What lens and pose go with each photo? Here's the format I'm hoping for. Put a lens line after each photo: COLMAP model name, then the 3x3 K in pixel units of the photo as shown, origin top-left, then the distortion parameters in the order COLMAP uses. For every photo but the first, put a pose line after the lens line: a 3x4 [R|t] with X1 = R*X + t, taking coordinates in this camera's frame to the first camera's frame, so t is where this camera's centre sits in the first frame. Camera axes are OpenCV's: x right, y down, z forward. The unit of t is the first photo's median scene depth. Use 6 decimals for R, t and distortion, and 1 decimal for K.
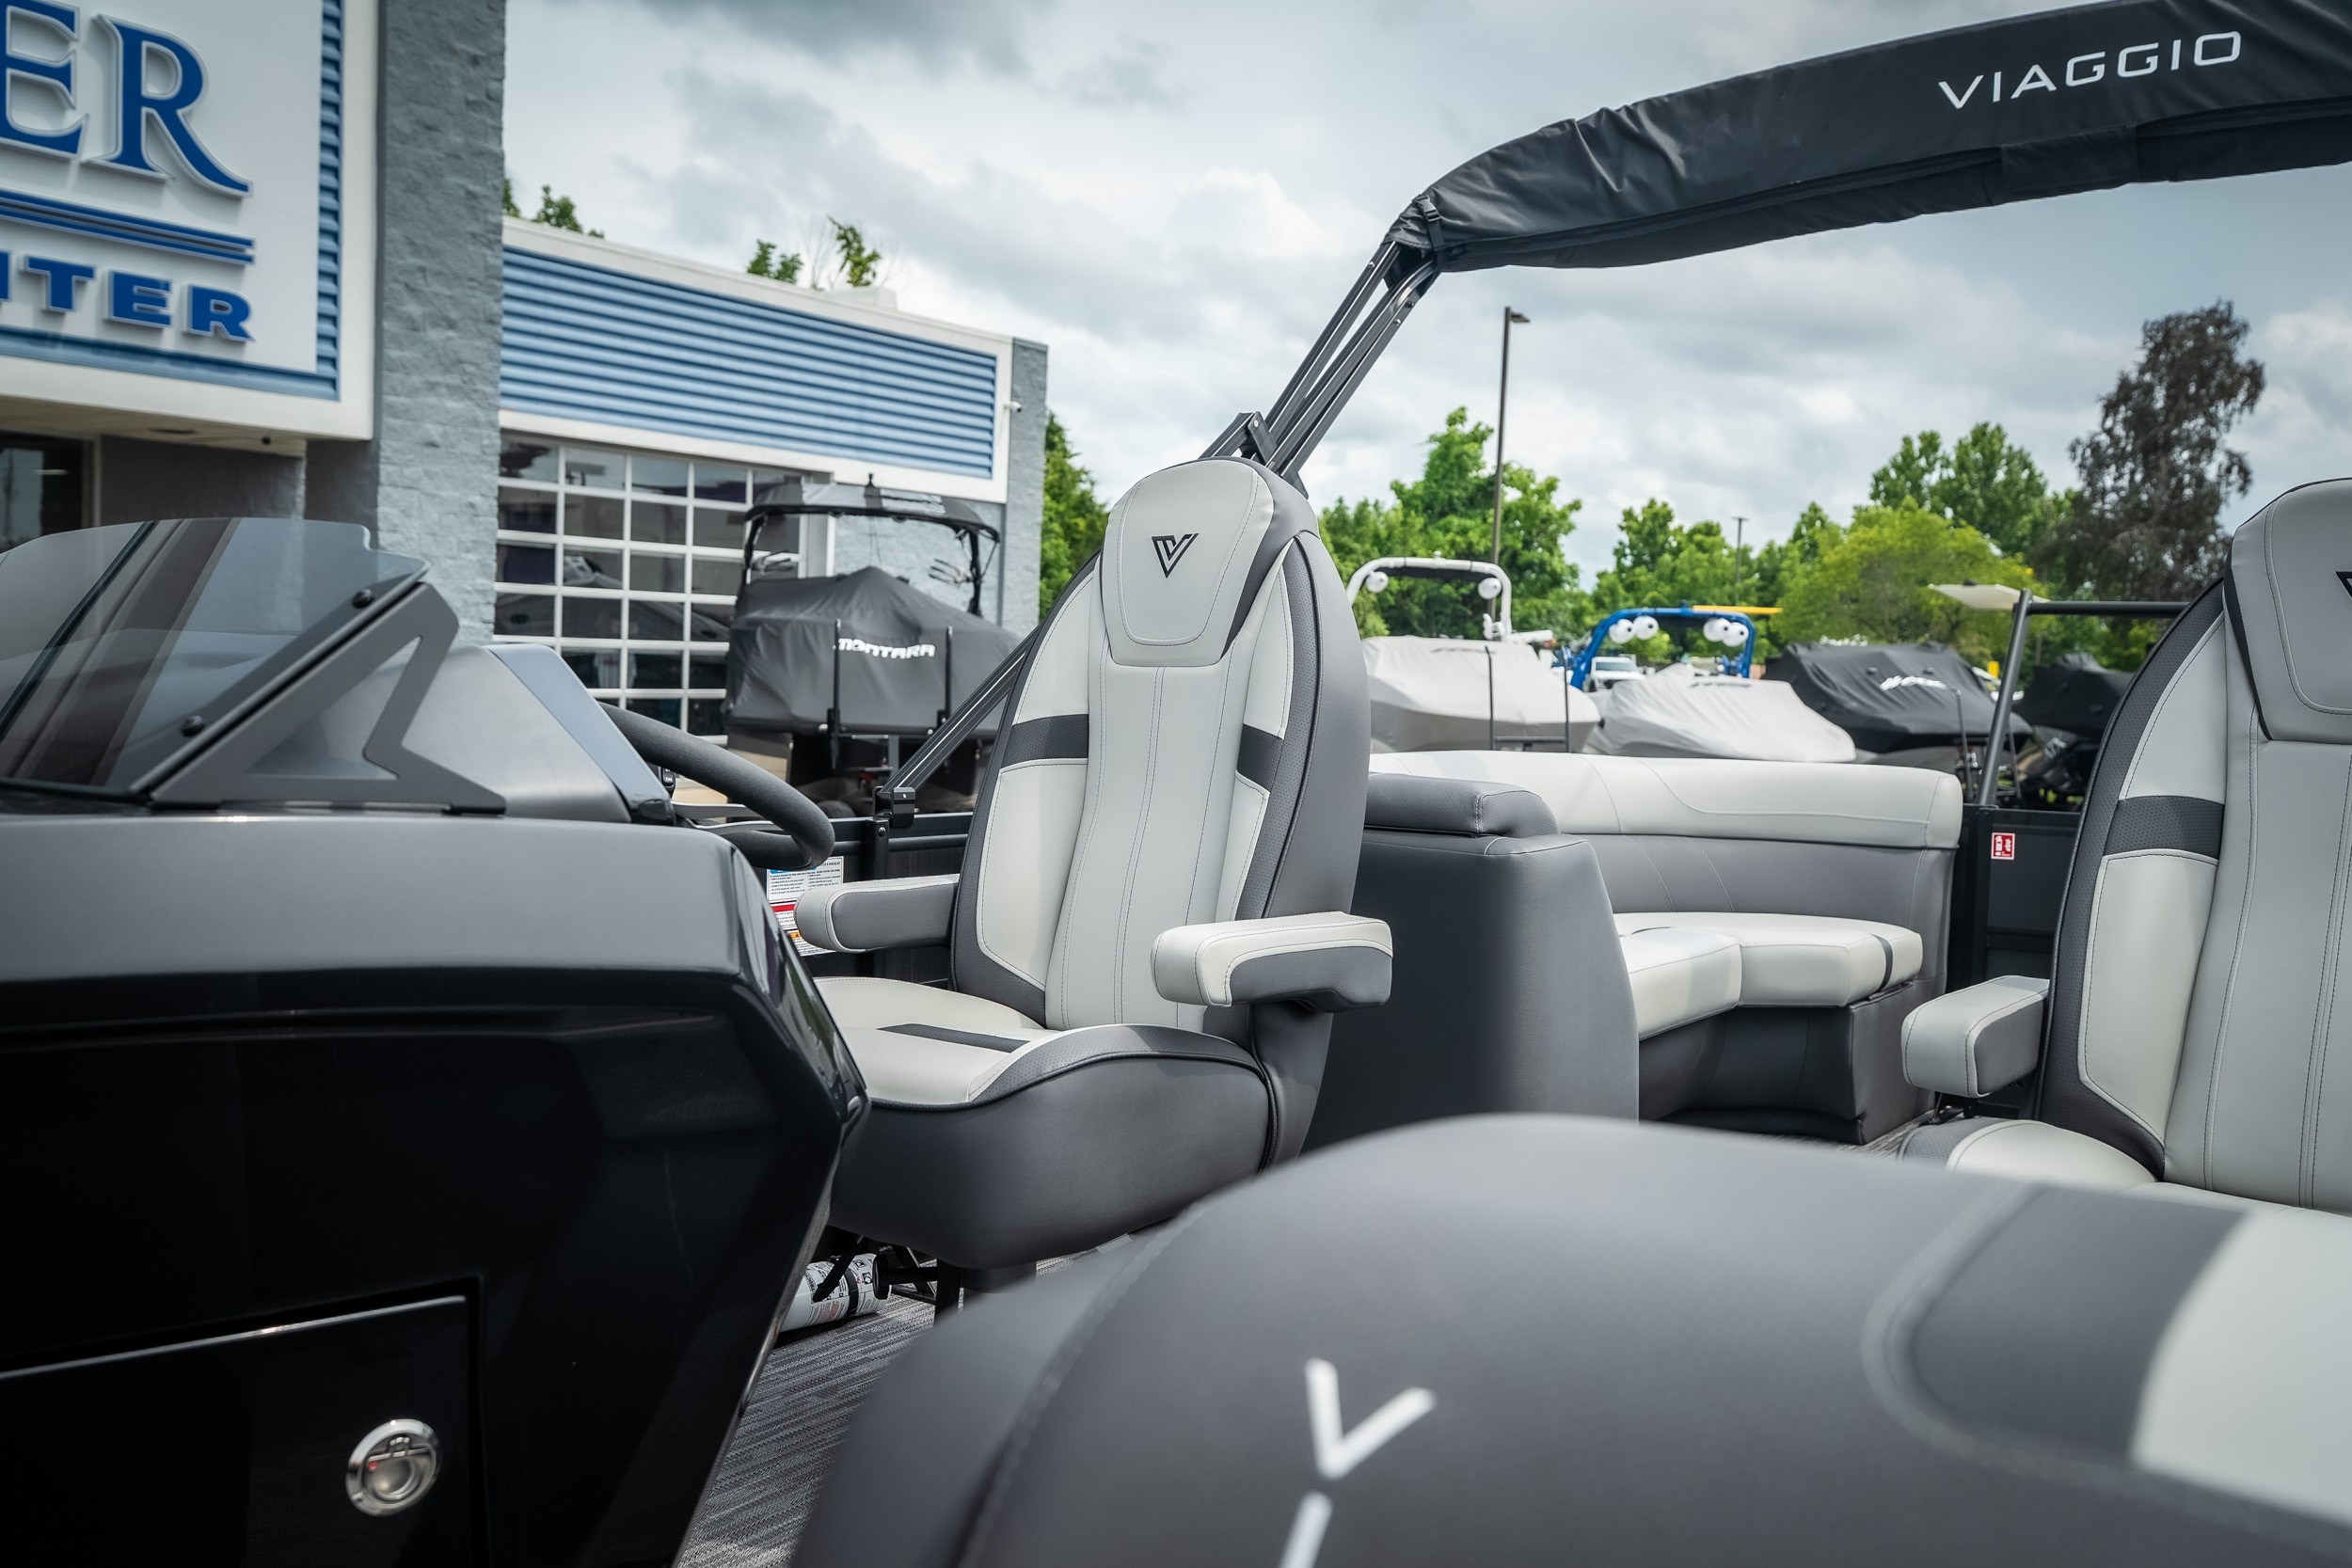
lens RADIAL K [[1960.4, 0, 1179.5], [0, 1960.4, 774.8], [0, 0, 1]] dist [-0.003540, 0.008172]
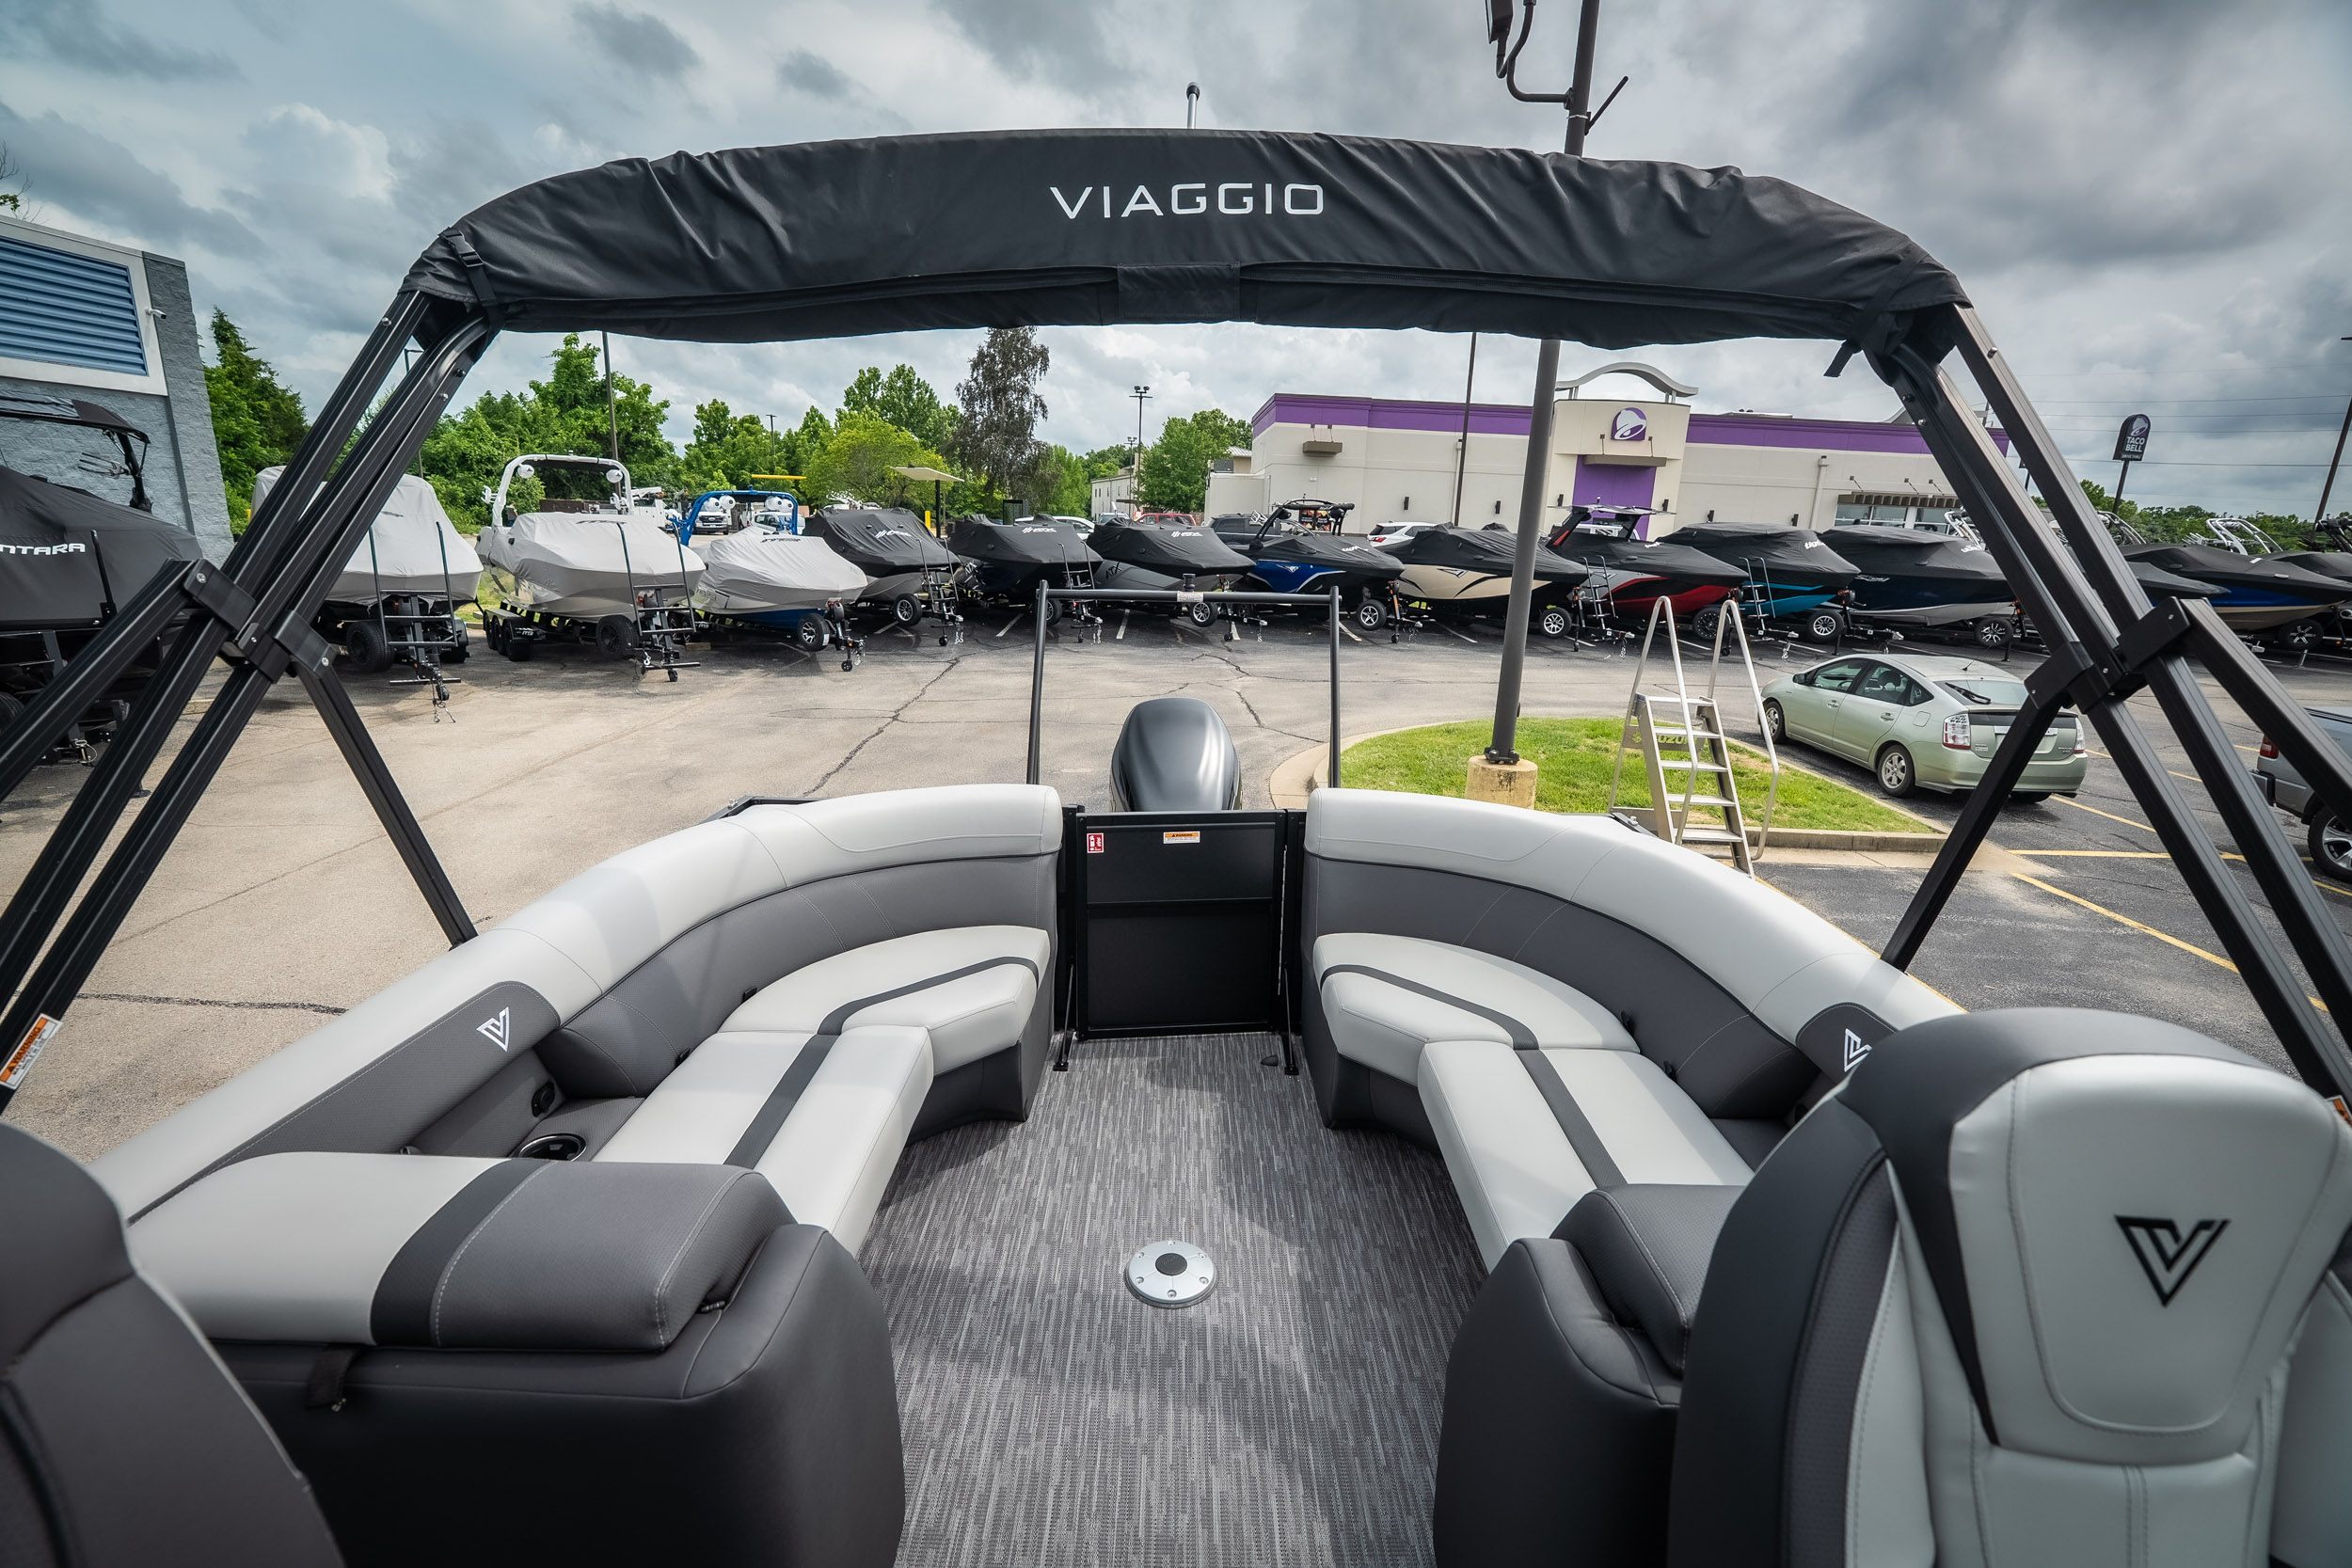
lens RADIAL K [[1054.1, 0, 1181.9], [0, 1054.1, 778.1], [0, 0, 1]] dist [-0.007378, 0.002524]
pose [[0.806314, -0.156789, 0.570329, 0.018708], [0.037643, 0.975875, 0.215059, -0.035040], [-0.590289, -0.151936, 0.792764, 0.099700]]
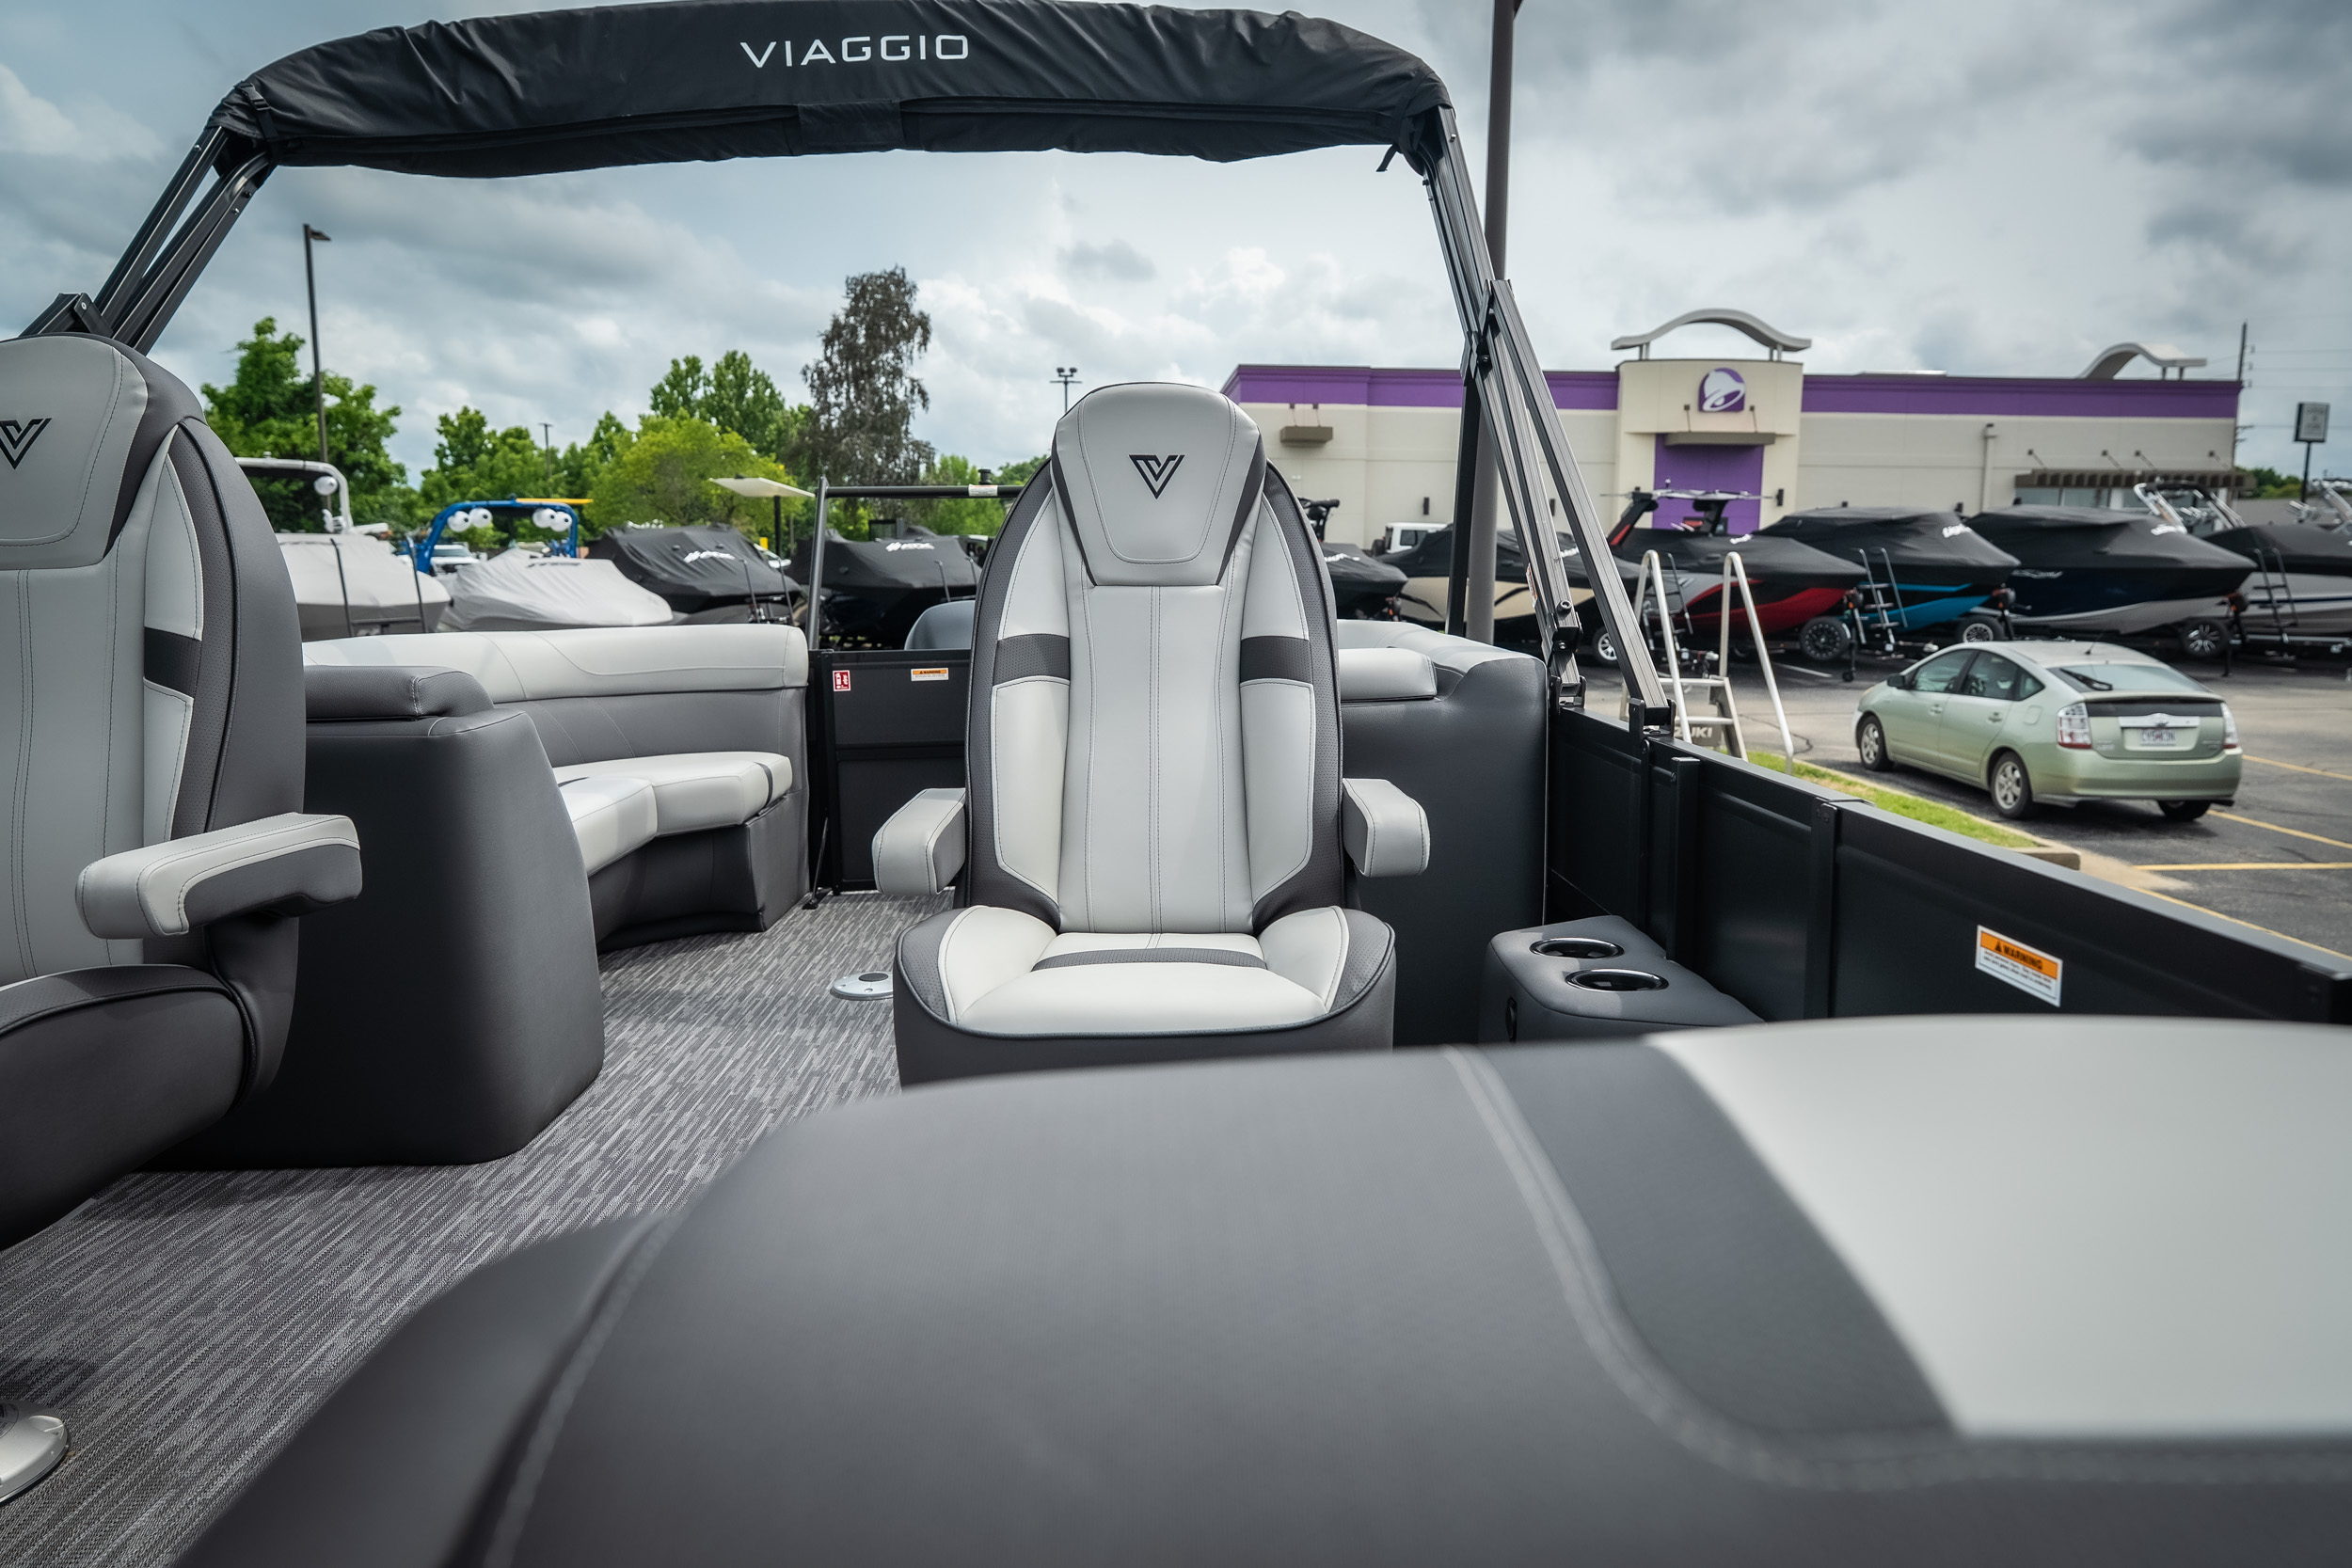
lens RADIAL K [[1540.3, 0, 1183.9], [0, 1540.3, 779.8], [0, 0, 1]] dist [0.002390, -0.003122]
pose [[0.789305, -0.128517, 0.600400, -0.003488], [0.070434, 0.990346, 0.119391, -0.000897], [-0.609948, -0.051948, 0.790737, 0.015472]]
